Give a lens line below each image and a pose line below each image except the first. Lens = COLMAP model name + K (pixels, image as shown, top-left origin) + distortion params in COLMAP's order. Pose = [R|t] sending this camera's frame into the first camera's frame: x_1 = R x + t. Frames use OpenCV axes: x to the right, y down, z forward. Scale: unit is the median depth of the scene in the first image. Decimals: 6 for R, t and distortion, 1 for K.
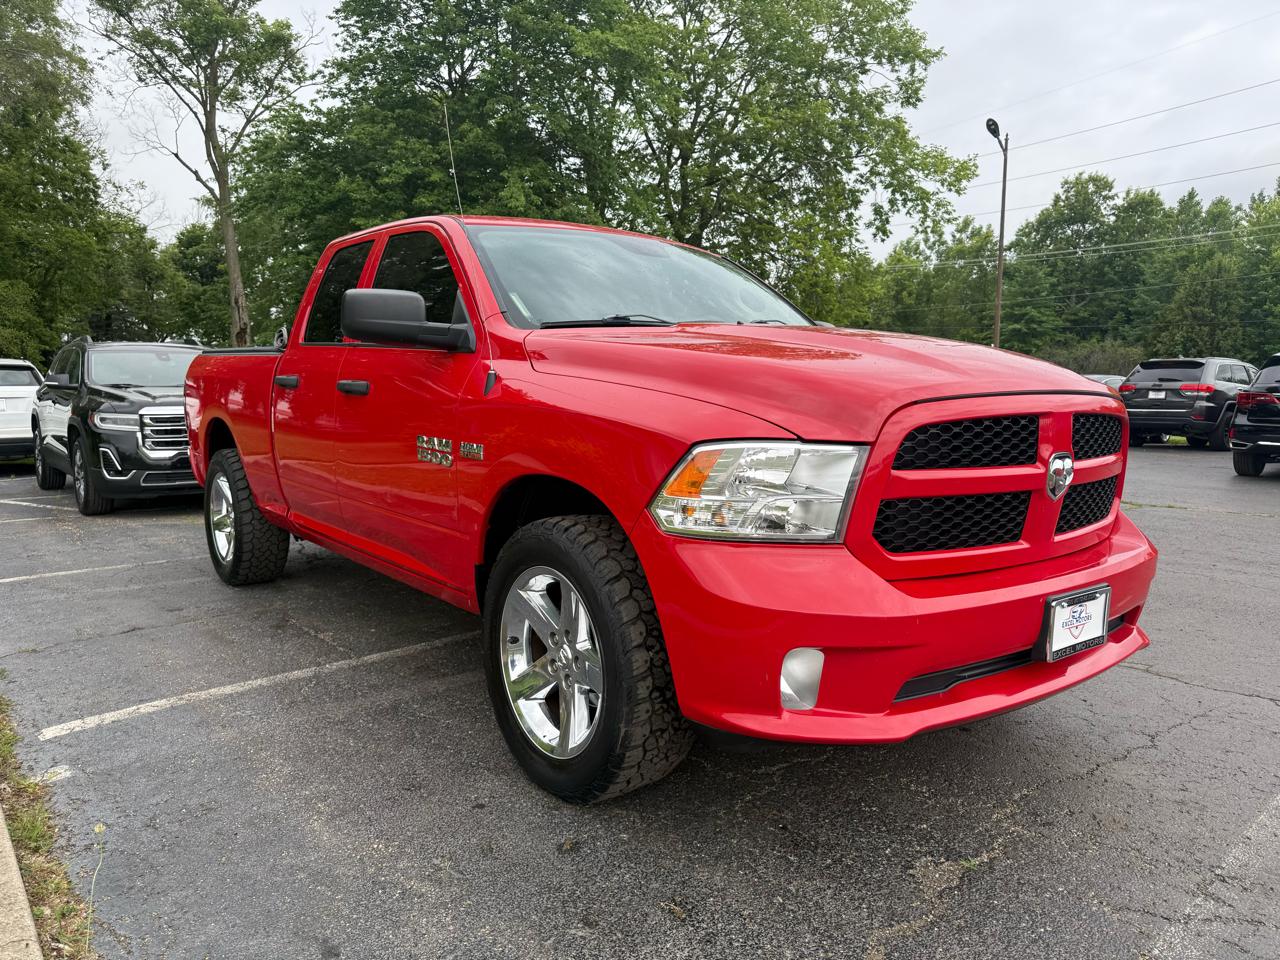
lens RADIAL K [[912.3, 0, 648.3], [0, 912.3, 484.4], [0, 0, 1]] dist [0.014171, -0.022956]
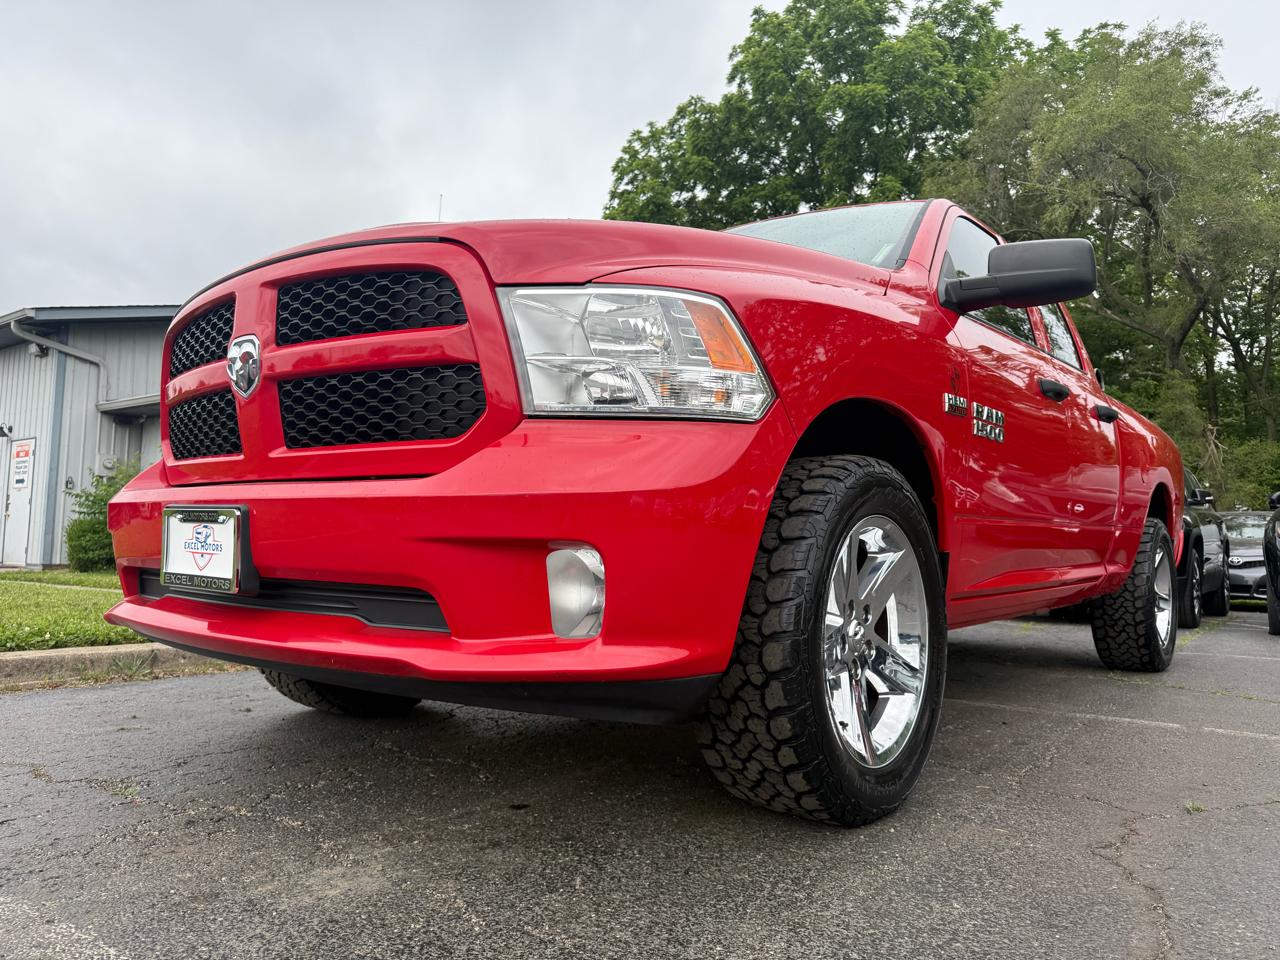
lens RADIAL K [[912.3, 0, 637.2], [0, 912.3, 481.2], [0, 0, 1]] dist [0.014171, -0.022956]
pose [[0.213608, -0.076557, -0.973915, 0.142222], [-0.121773, 0.987063, -0.104299, 0.014389], [0.969300, 0.140876, 0.201522, 0.130843]]
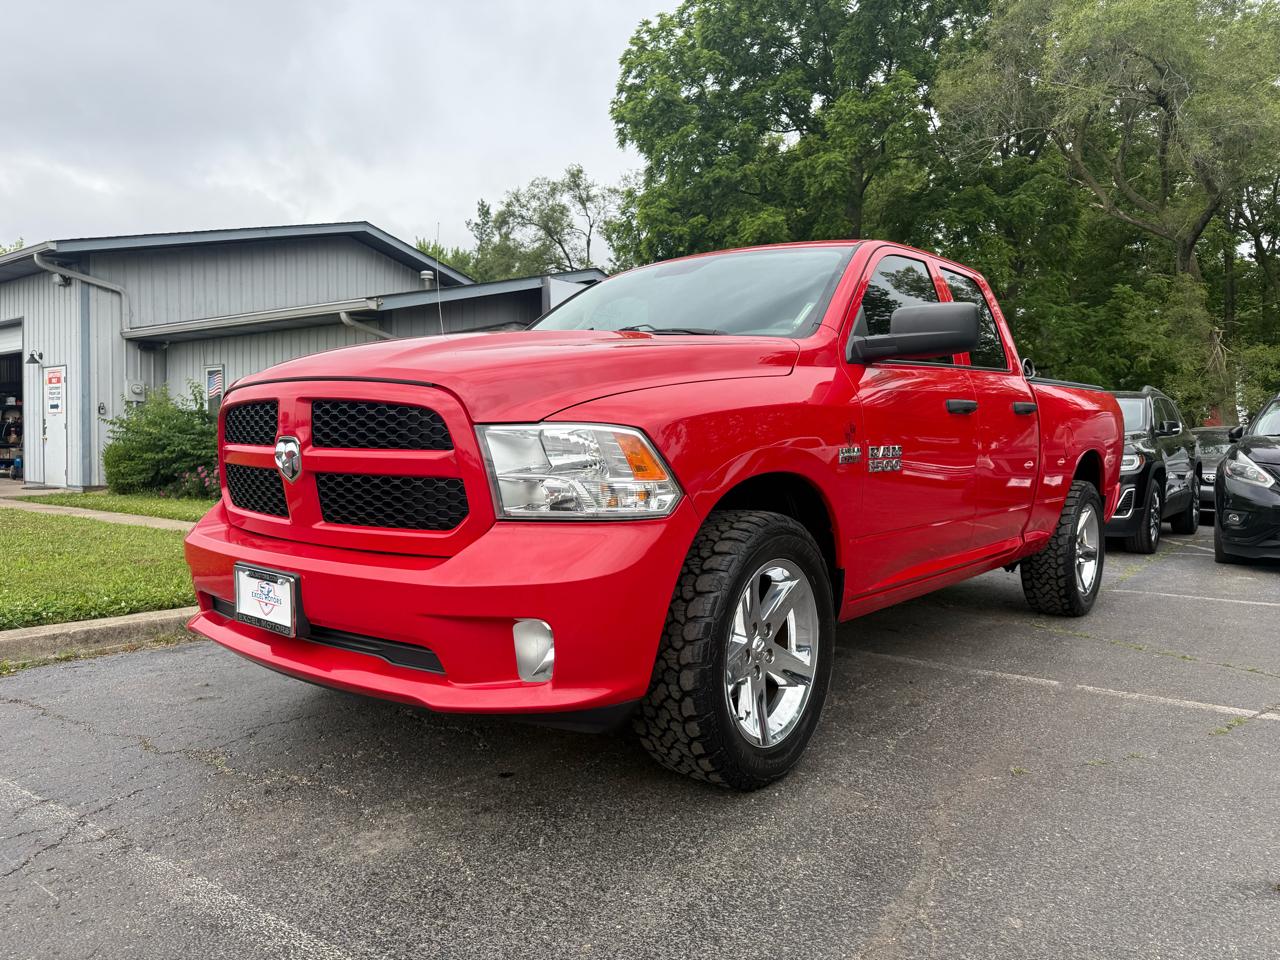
lens RADIAL K [[912.3, 0, 638.3], [0, 912.3, 476.0], [0, 0, 1]] dist [0.014171, -0.022956]
pose [[0.197356, 0.034197, -0.979735, 0.171657], [-0.115094, 0.993288, 0.011485, -0.005292], [0.973552, 0.110494, 0.199968, 0.130597]]
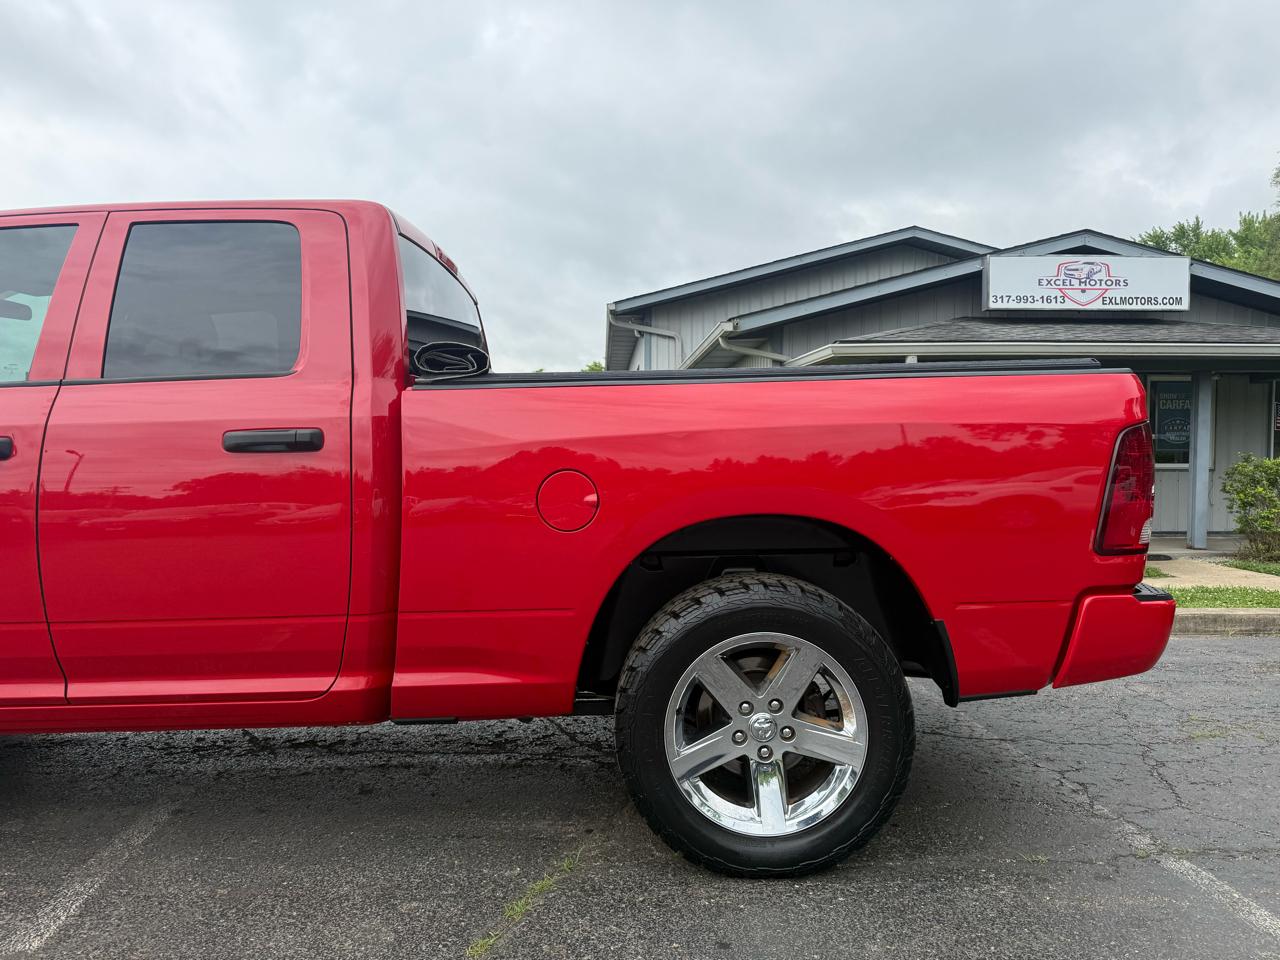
lens RADIAL K [[912.3, 0, 660.9], [0, 912.3, 475.9], [0, 0, 1]] dist [0.014171, -0.022956]
pose [[-0.629384, 0.019270, -0.776856, 0.047698], [-0.074997, 0.993520, 0.085404, -0.035199], [0.773467, 0.112014, -0.623860, 0.354435]]
